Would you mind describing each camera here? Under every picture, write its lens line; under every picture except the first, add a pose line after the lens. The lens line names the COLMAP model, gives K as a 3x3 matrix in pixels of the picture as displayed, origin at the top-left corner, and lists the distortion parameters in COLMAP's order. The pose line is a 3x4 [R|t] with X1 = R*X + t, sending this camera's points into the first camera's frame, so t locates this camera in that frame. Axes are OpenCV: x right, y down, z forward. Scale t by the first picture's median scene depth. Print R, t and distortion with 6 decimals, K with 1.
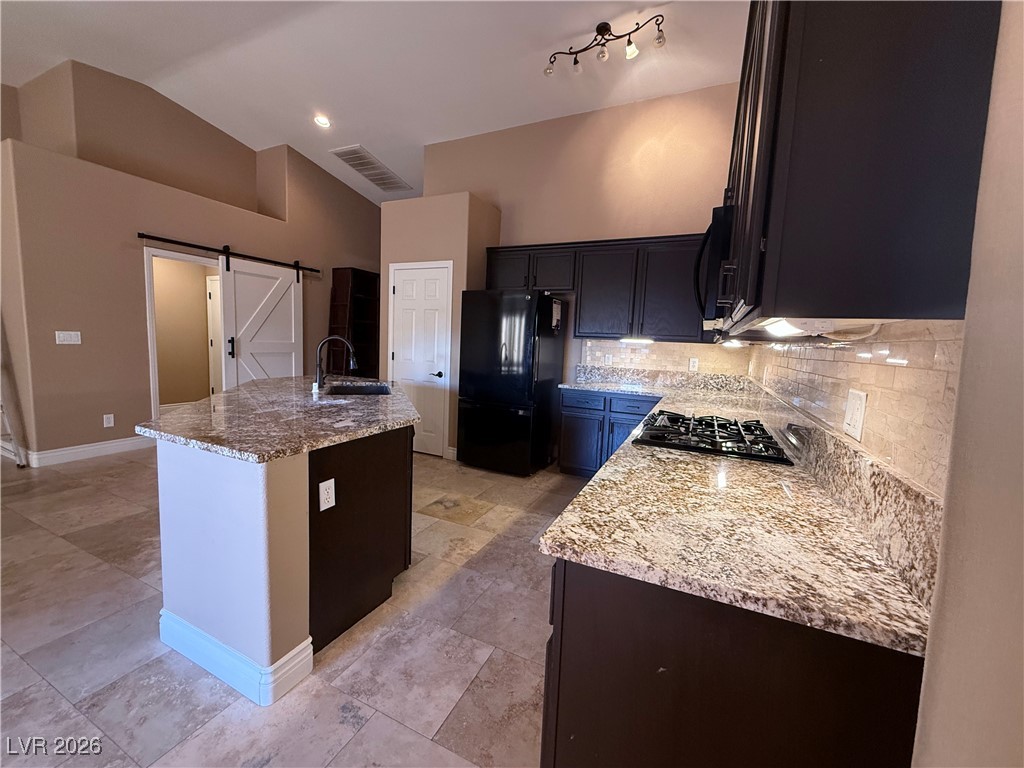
lens RADIAL K [[408.0, 0, 511.3], [0, 408.0, 384.0], [0, 0, 1]] dist [0.001751, -0.001238]
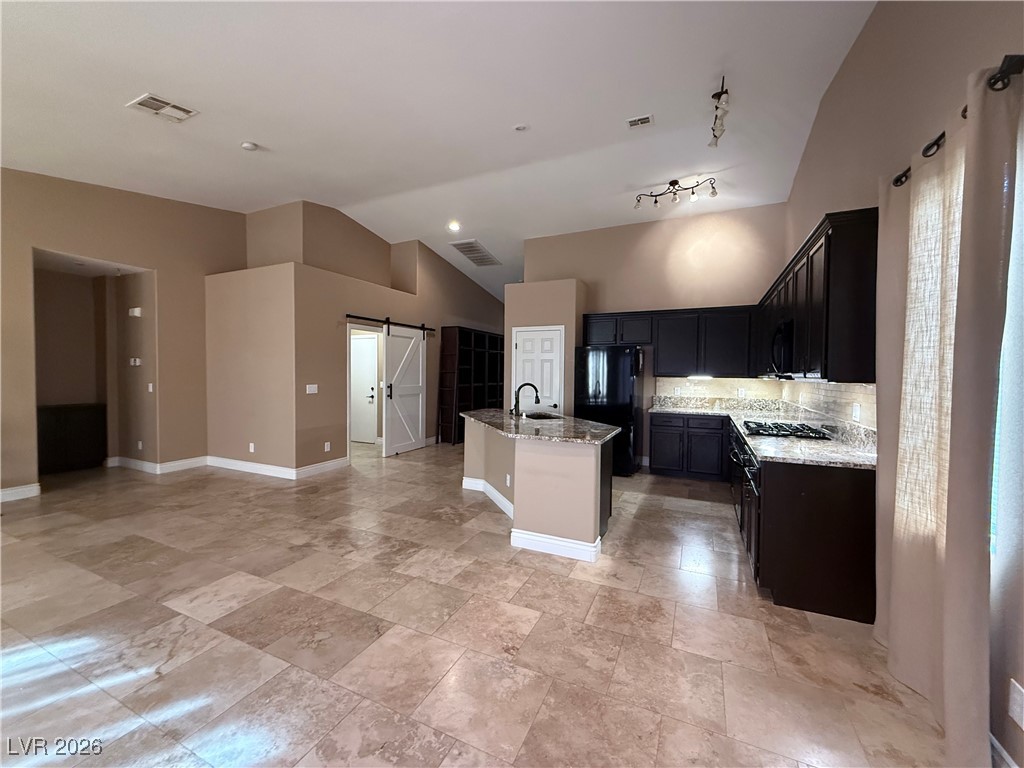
lens RADIAL K [[408.0, 0, 511.5], [0, 408.0, 383.3], [0, 0, 1]] dist [0.001751, -0.001238]
pose [[0.999424, -0.033879, 0.001806, -0.340009], [0.033915, 0.996250, -0.079602, 0.005301], [0.000897, 0.079618, 0.996825, -0.403926]]
